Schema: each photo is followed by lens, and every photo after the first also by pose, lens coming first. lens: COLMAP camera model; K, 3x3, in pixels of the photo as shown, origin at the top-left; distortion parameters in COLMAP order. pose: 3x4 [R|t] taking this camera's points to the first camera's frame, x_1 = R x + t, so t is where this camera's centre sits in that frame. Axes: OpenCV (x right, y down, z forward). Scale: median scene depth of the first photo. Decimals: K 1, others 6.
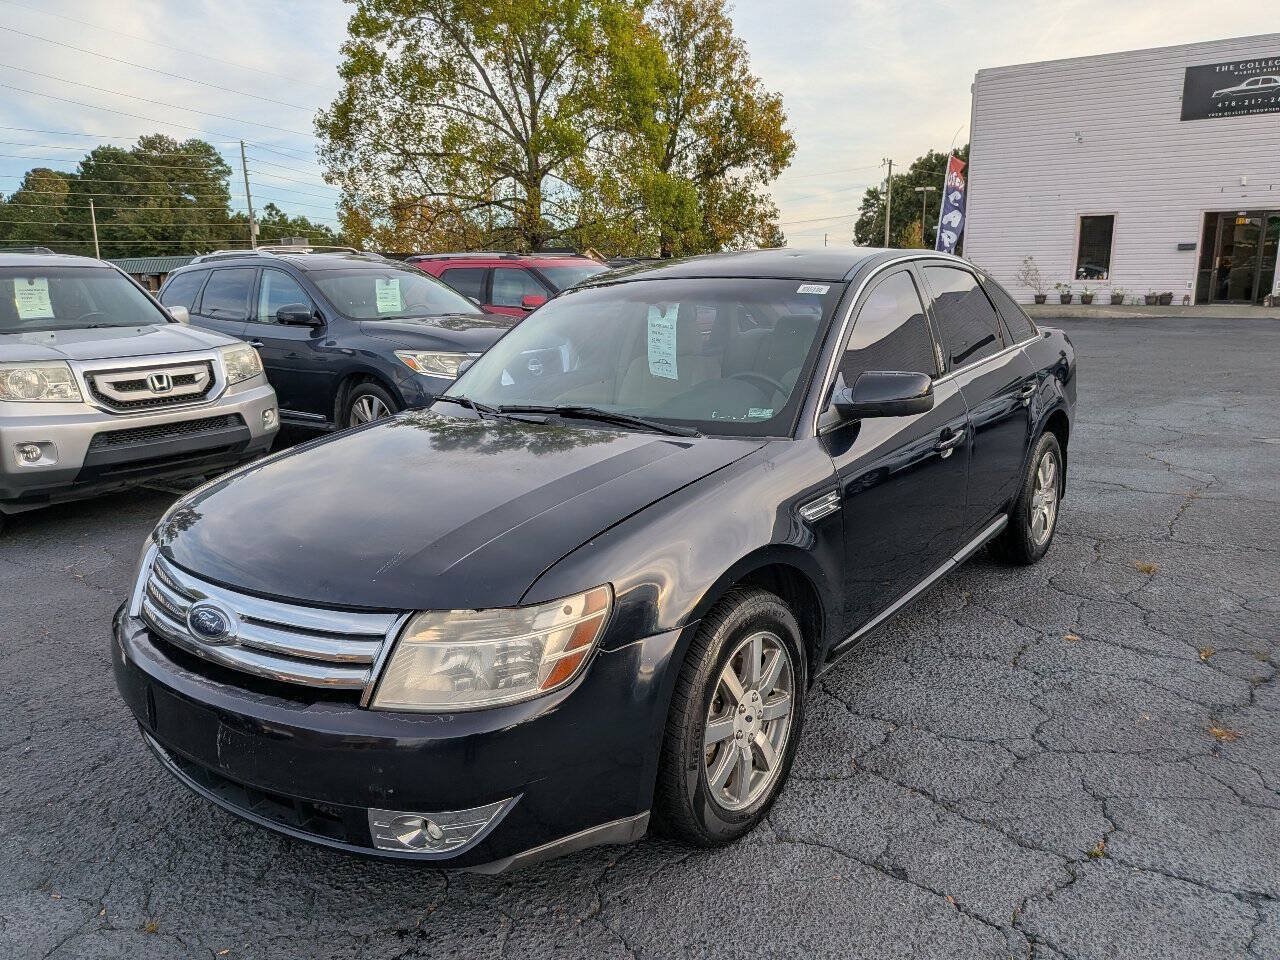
lens RADIAL K [[945.6, 0, 633.3], [0, 945.6, 504.9], [0, 0, 1]] dist [0.011214, -0.026218]
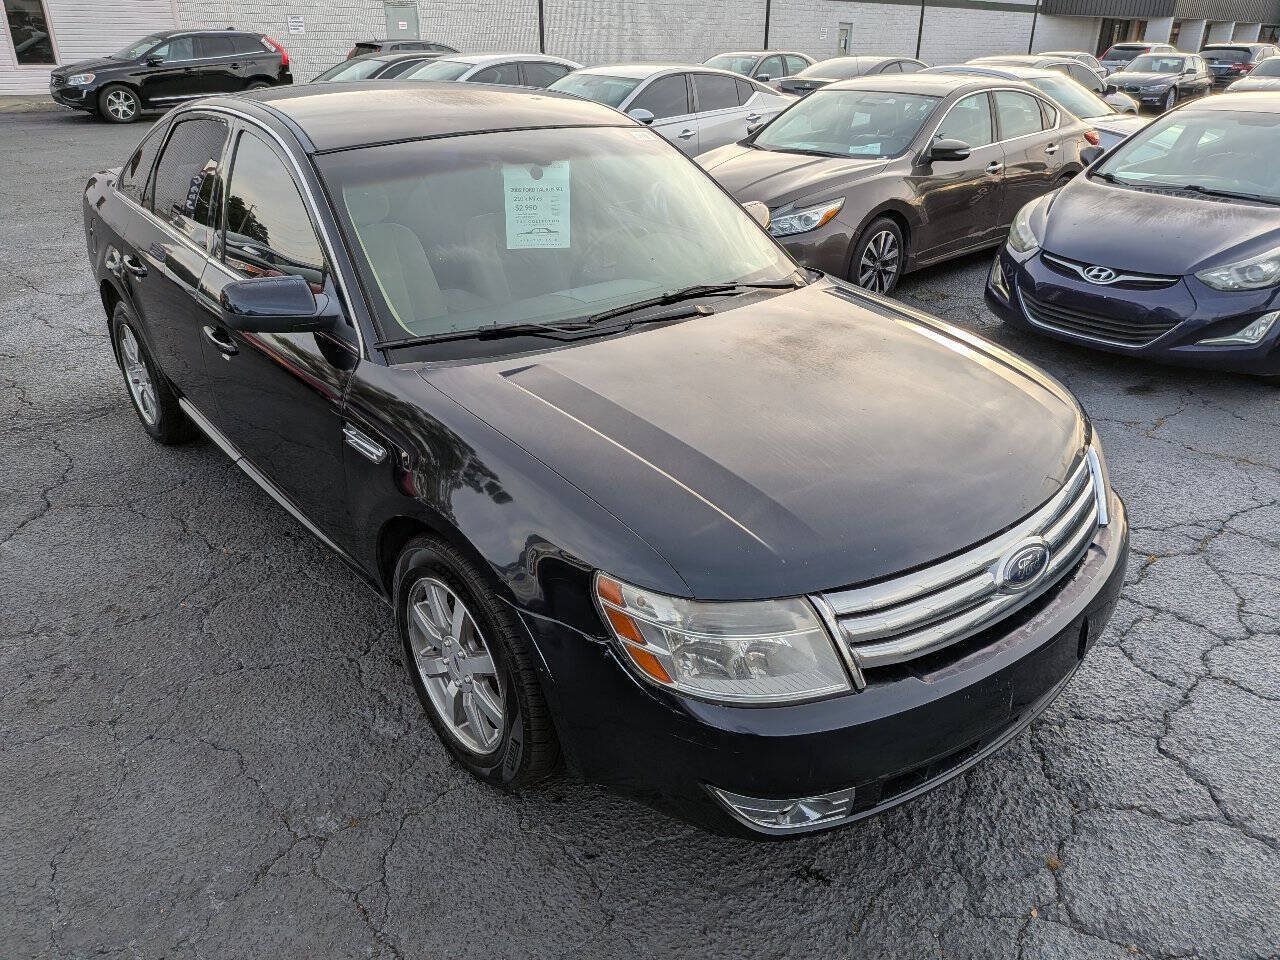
lens RADIAL K [[949.3, 0, 647.2], [0, 949.3, 484.0], [0, 0, 1]] dist [0.000179, -0.008340]
pose [[0.197578, -0.400112, 0.894915, -0.162565], [0.220870, 0.907607, 0.357023, -0.044796], [-0.955081, 0.127120, 0.267696, 0.134543]]
